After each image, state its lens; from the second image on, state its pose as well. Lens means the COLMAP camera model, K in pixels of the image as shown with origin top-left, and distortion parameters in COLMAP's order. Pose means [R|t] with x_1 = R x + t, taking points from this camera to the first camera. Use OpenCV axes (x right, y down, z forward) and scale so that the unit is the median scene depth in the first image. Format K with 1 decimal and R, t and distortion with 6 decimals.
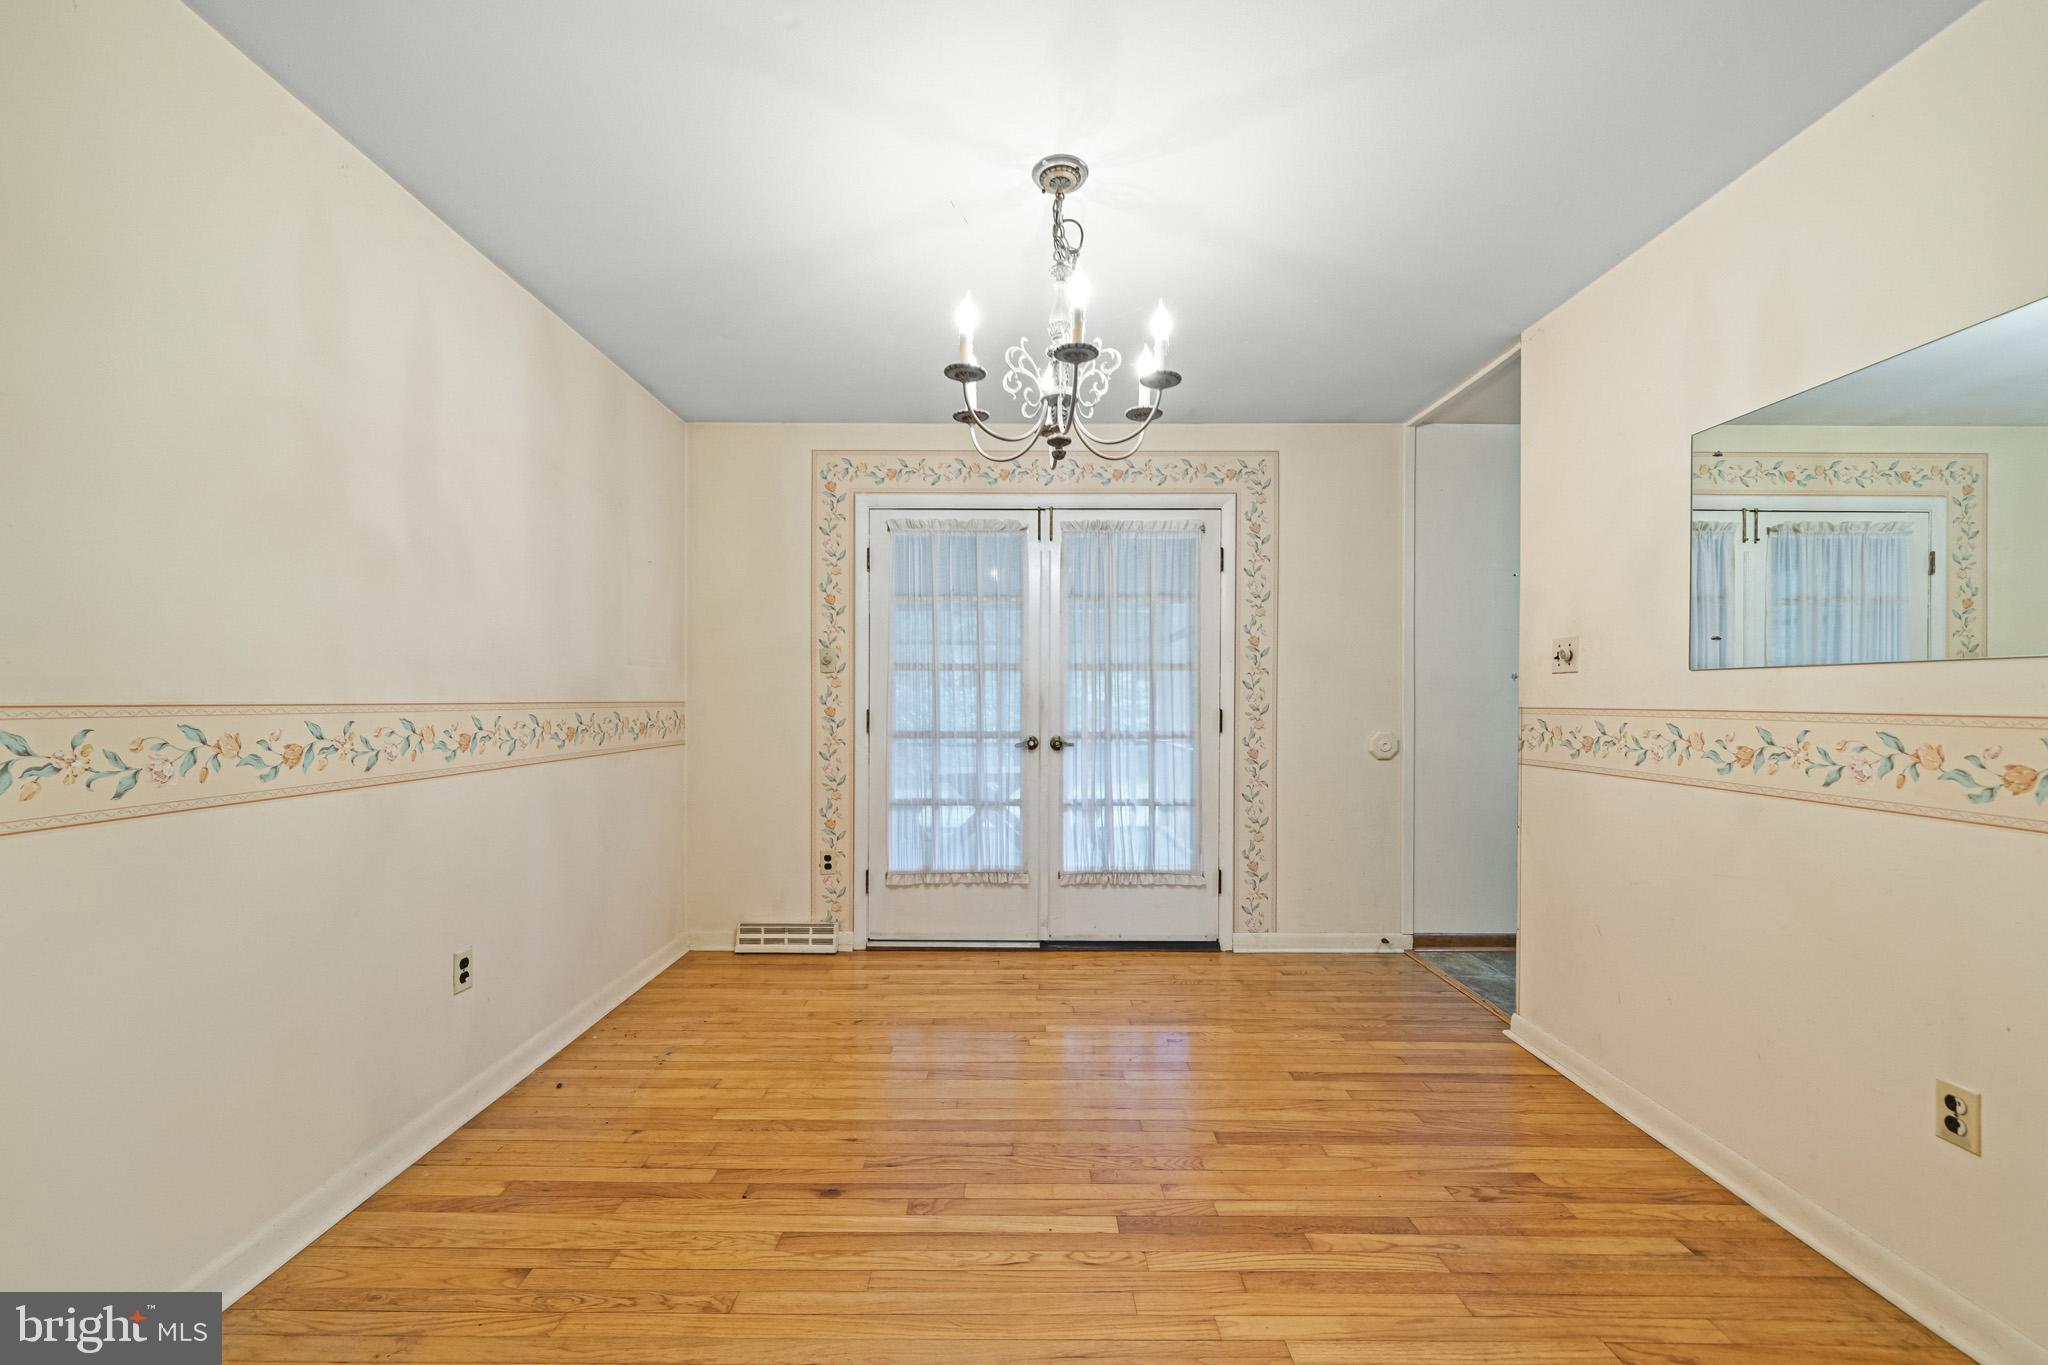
lens RADIAL K [[788.3, 0, 1024.9], [0, 788.3, 703.0], [0, 0, 1]] dist [-0.004298, 0.000871]
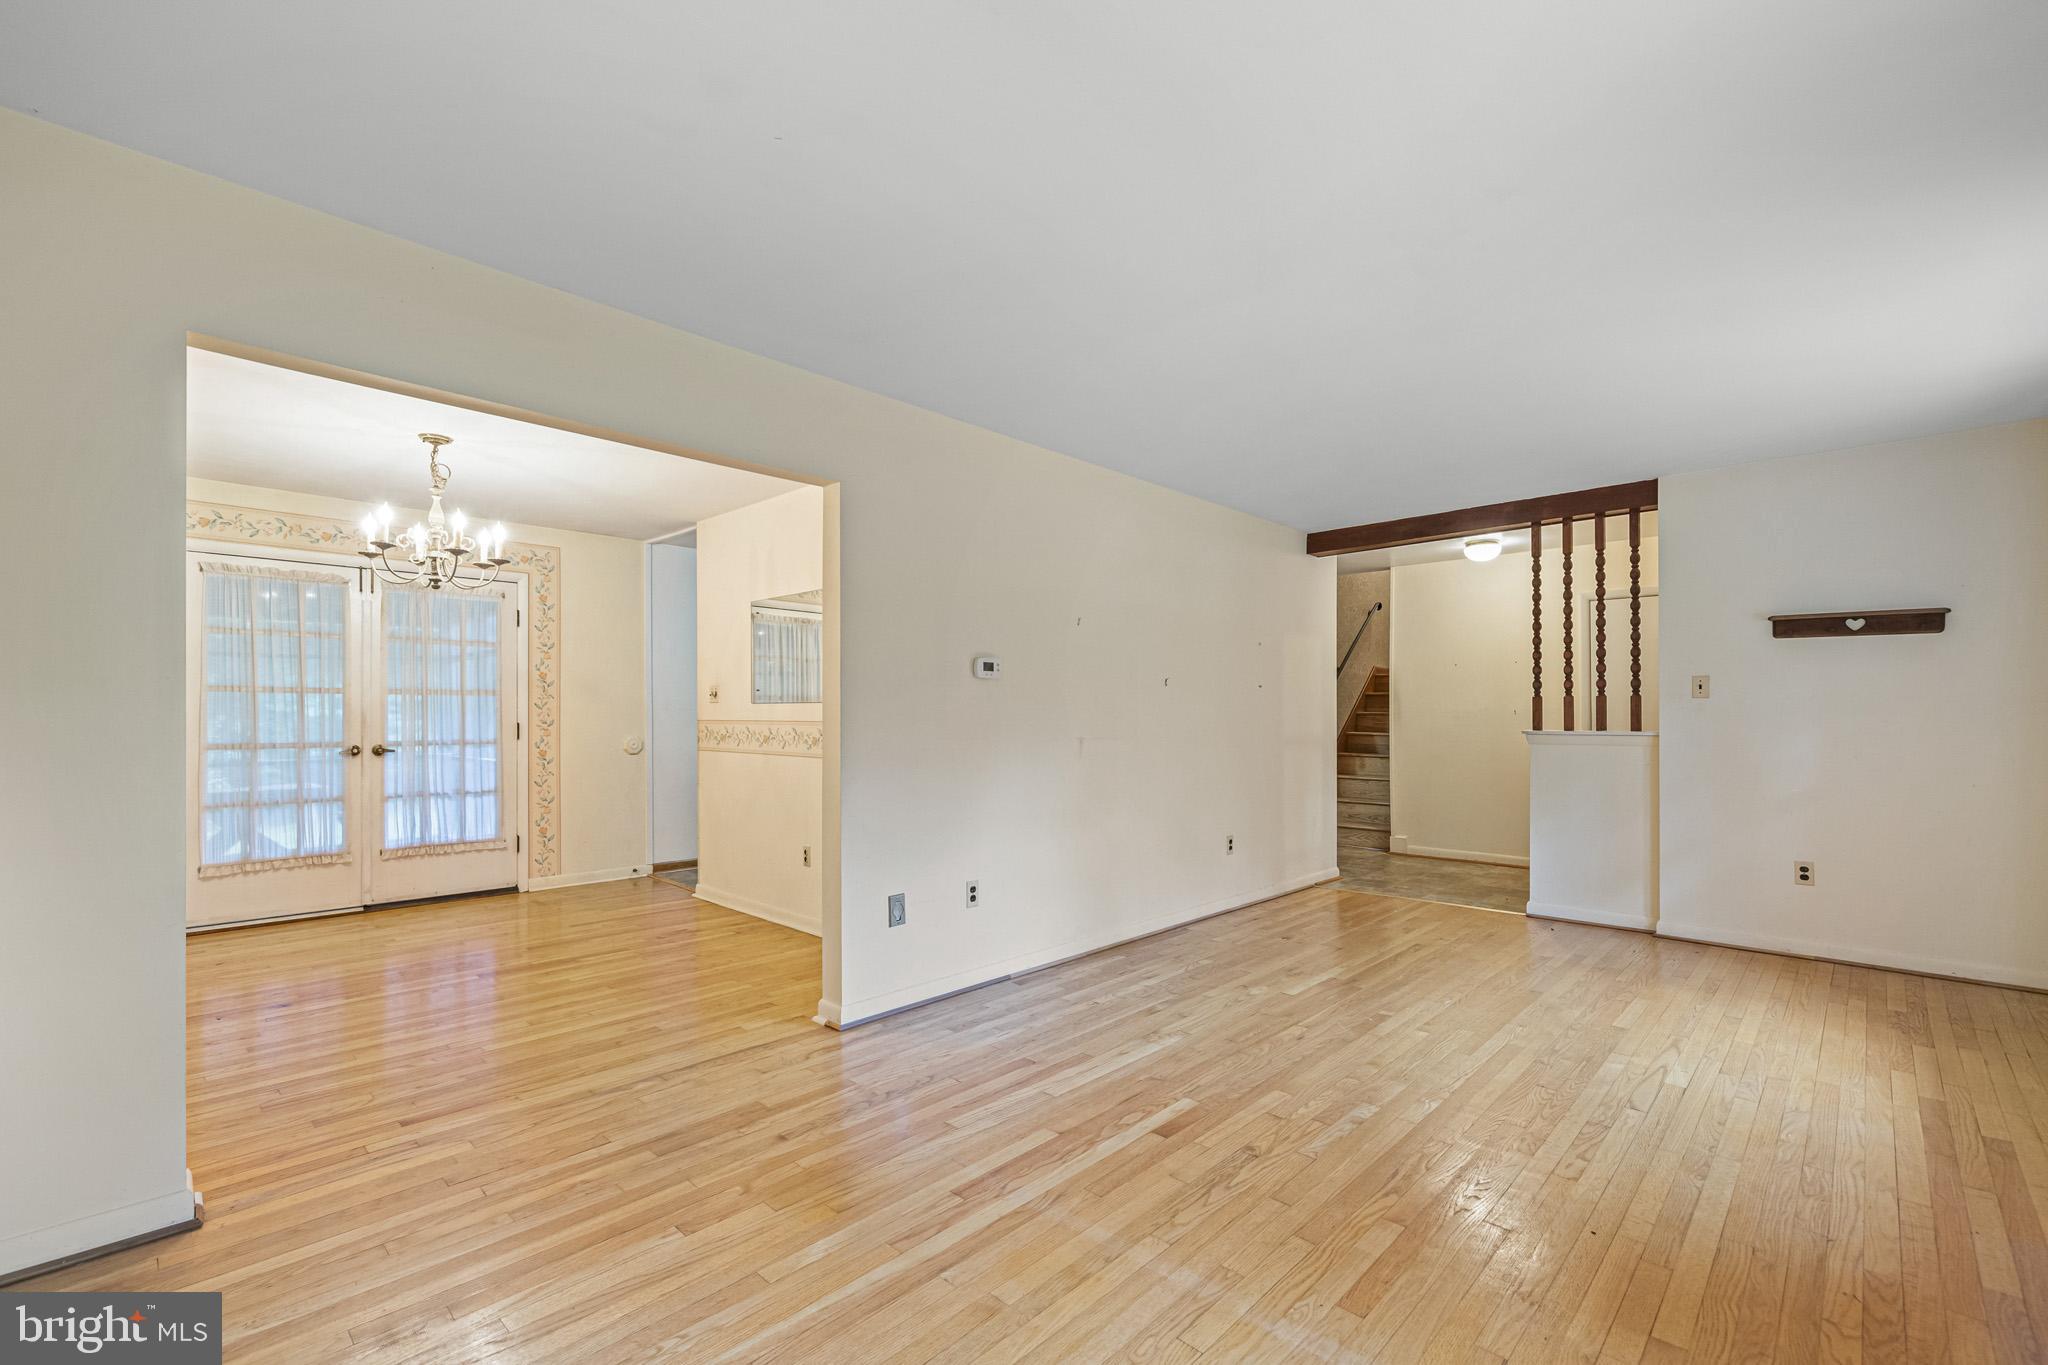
lens RADIAL K [[875.8, 0, 1005.2], [0, 875.8, 723.7], [0, 0, 1]] dist [-0.000108, -0.000350]
pose [[0.709710, -0.007625, 0.704452, -0.242577], [0.004290, 0.999970, 0.006502, 0.002720], [-0.704481, -0.001593, 0.709721, -0.747718]]
